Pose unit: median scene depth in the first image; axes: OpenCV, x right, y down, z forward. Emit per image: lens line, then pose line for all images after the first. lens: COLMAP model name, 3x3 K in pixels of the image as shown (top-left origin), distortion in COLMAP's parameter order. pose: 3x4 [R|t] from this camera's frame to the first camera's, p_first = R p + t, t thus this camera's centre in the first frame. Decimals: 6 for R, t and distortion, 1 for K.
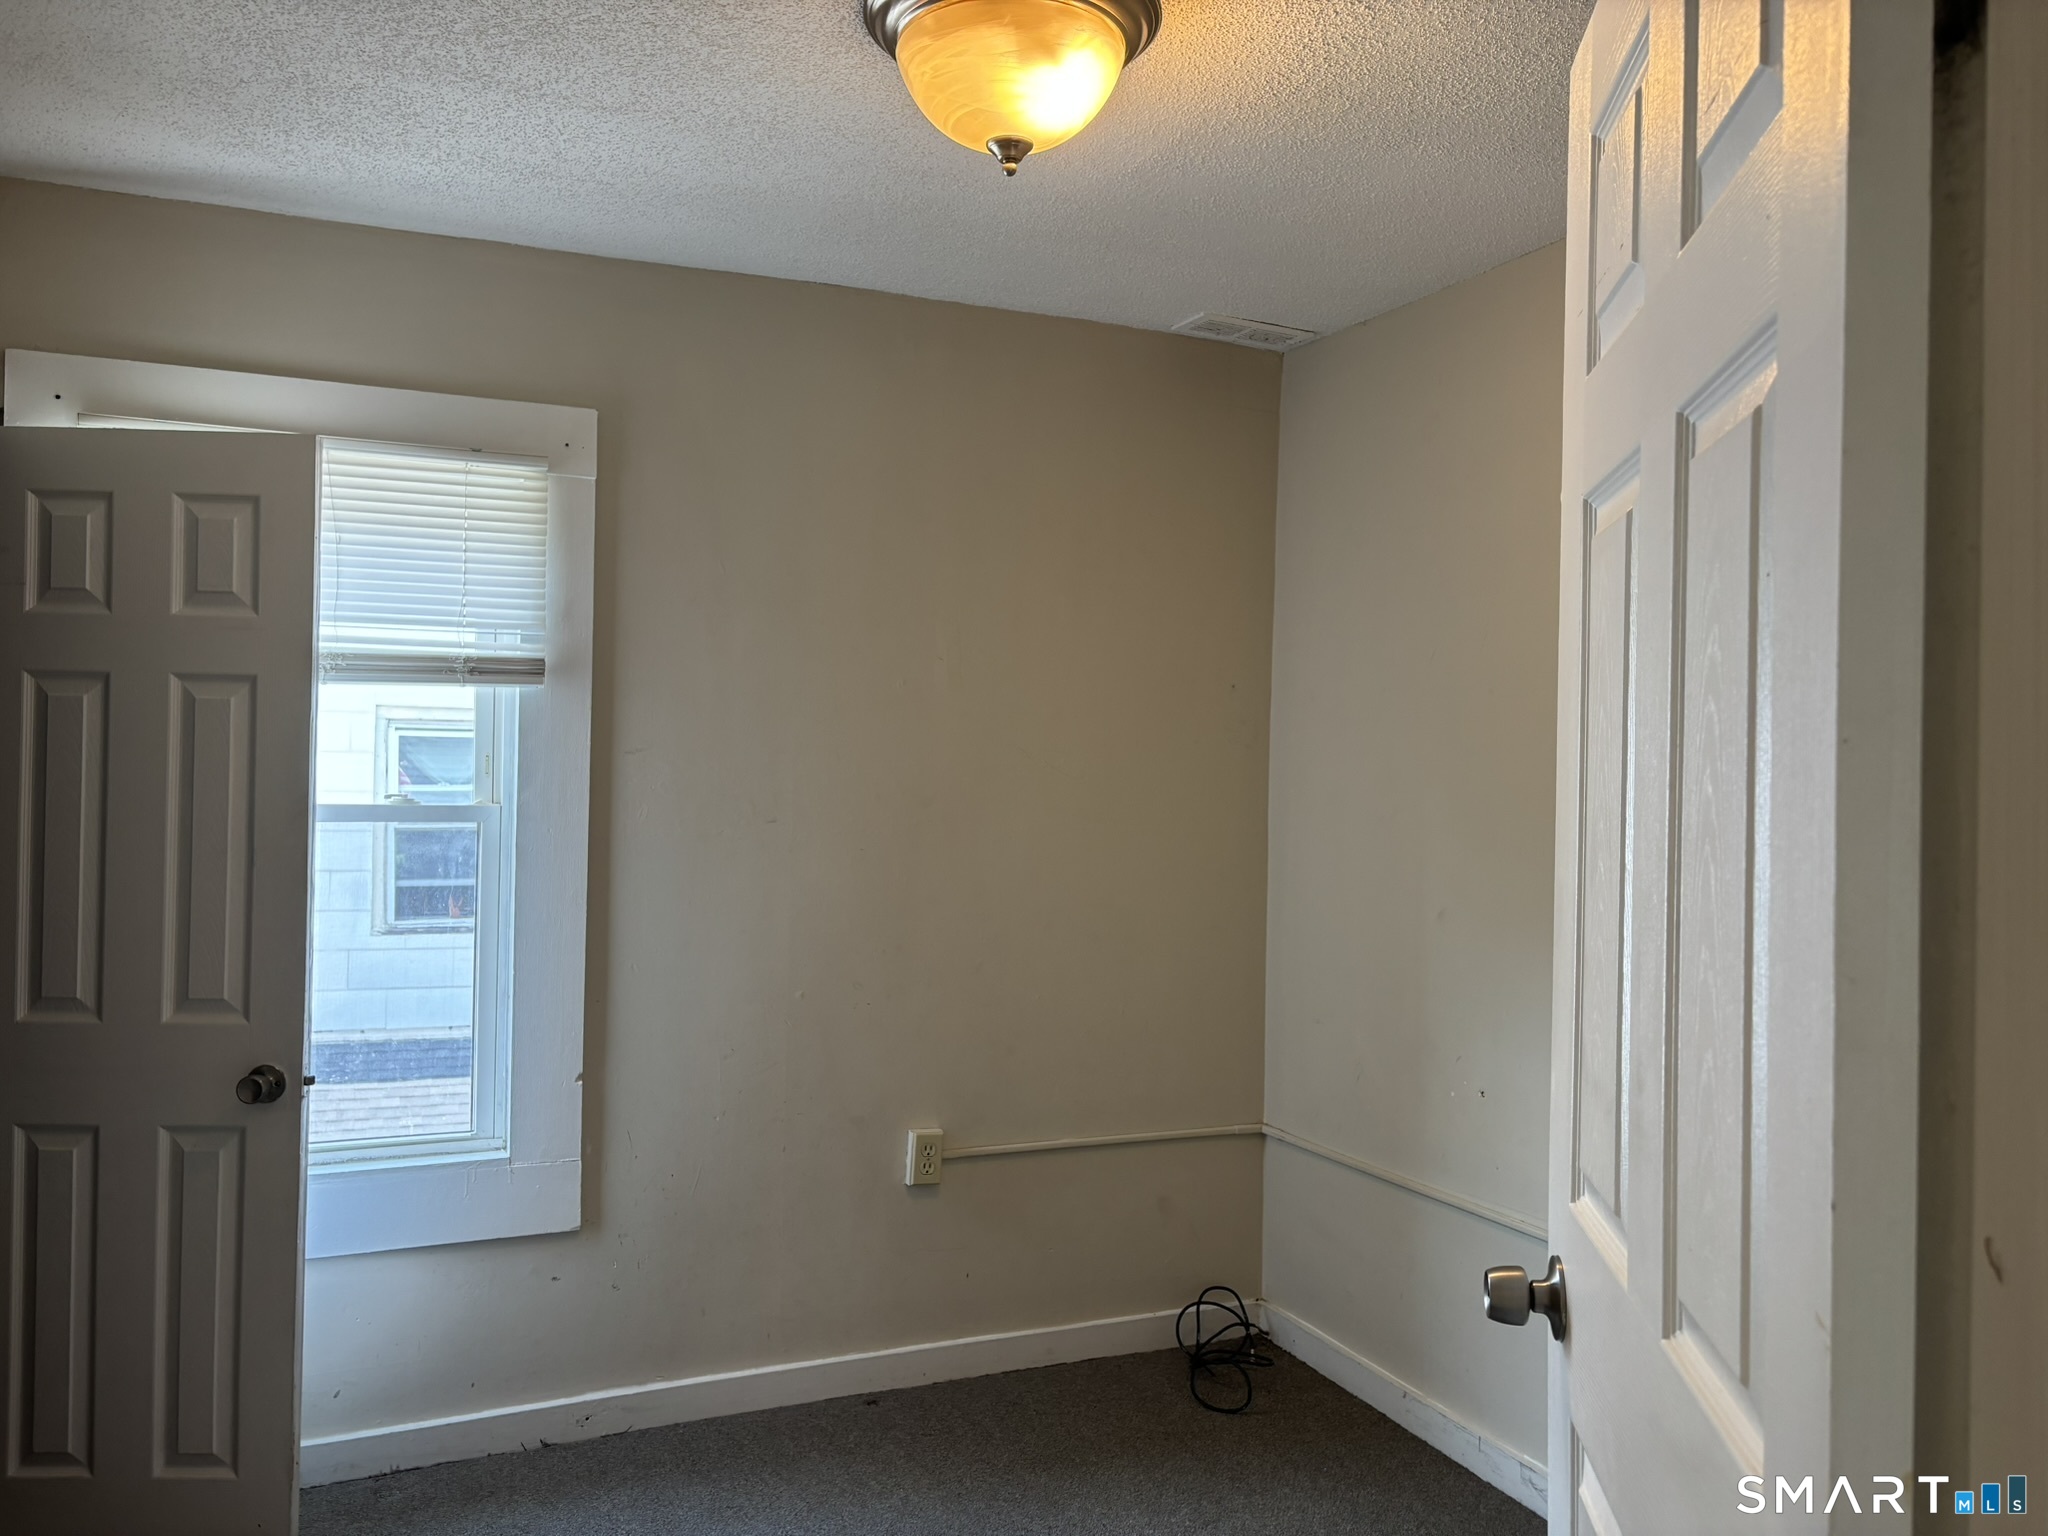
lens RADIAL K [[1556.1, 0, 1031.3], [0, 1556.1, 765.0], [0, 0, 1]] dist [0.038010, -0.031659]
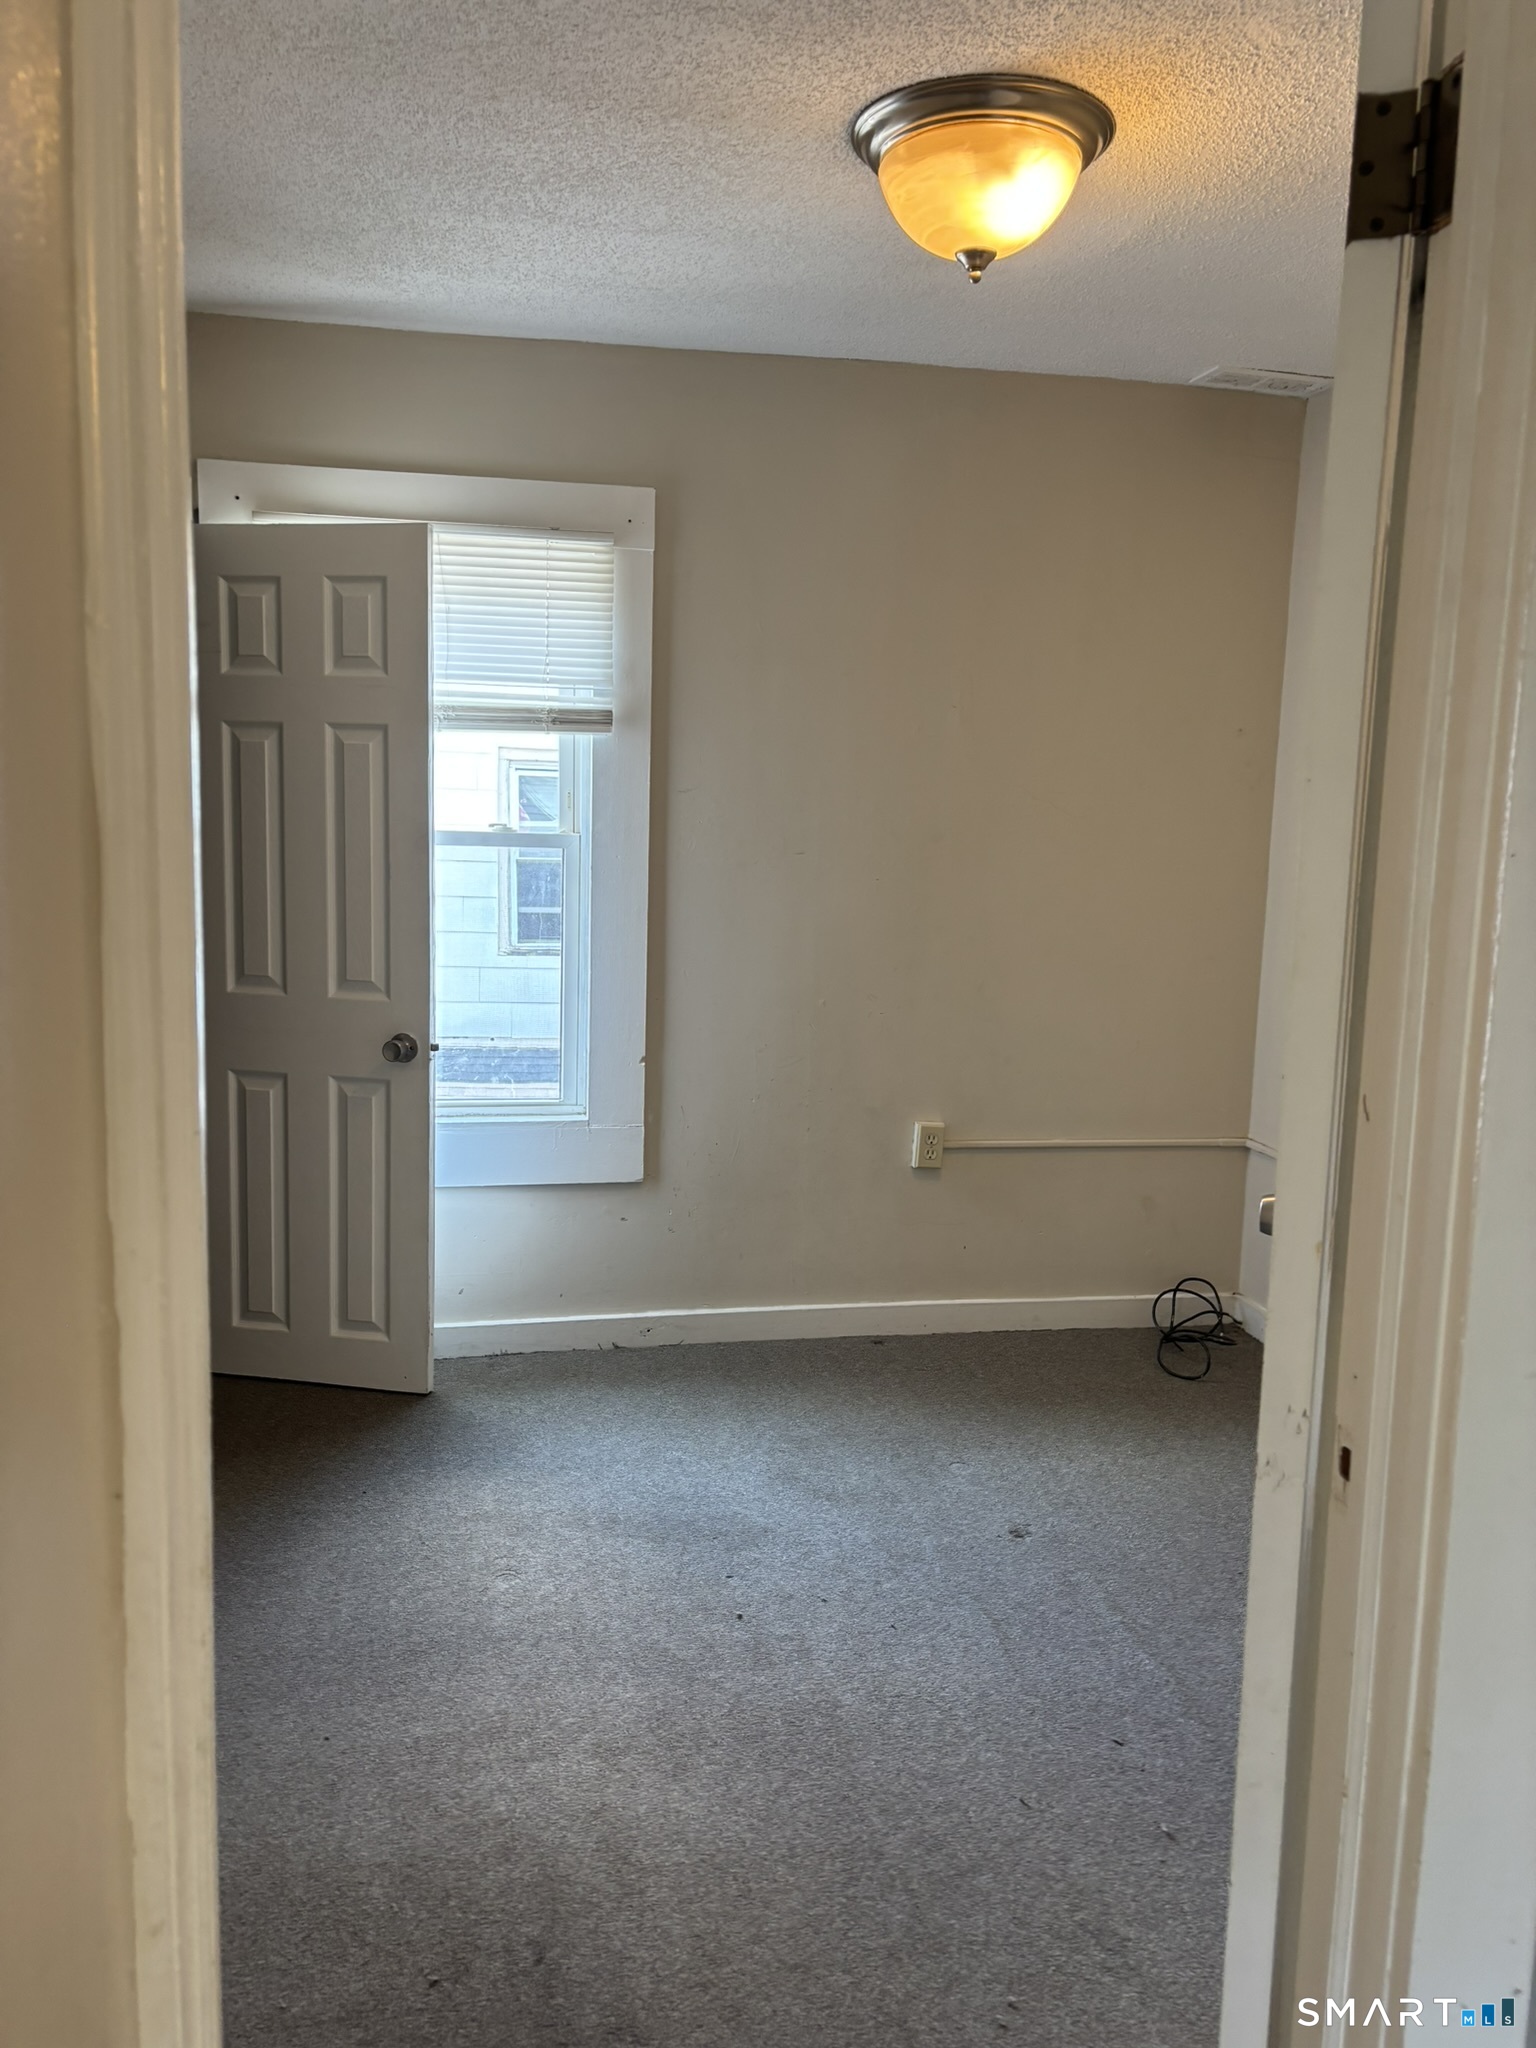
lens RADIAL K [[1556.1, 0, 782.0], [0, 1556.1, 1015.4], [0, 0, 1]] dist [0.038010, -0.031659]
pose [[0.975012, 0.039621, -0.218592, 0.081677], [-0.010445, 0.991055, 0.133045, 0.003087], [0.221908, -0.127437, 0.966704, -0.142636]]
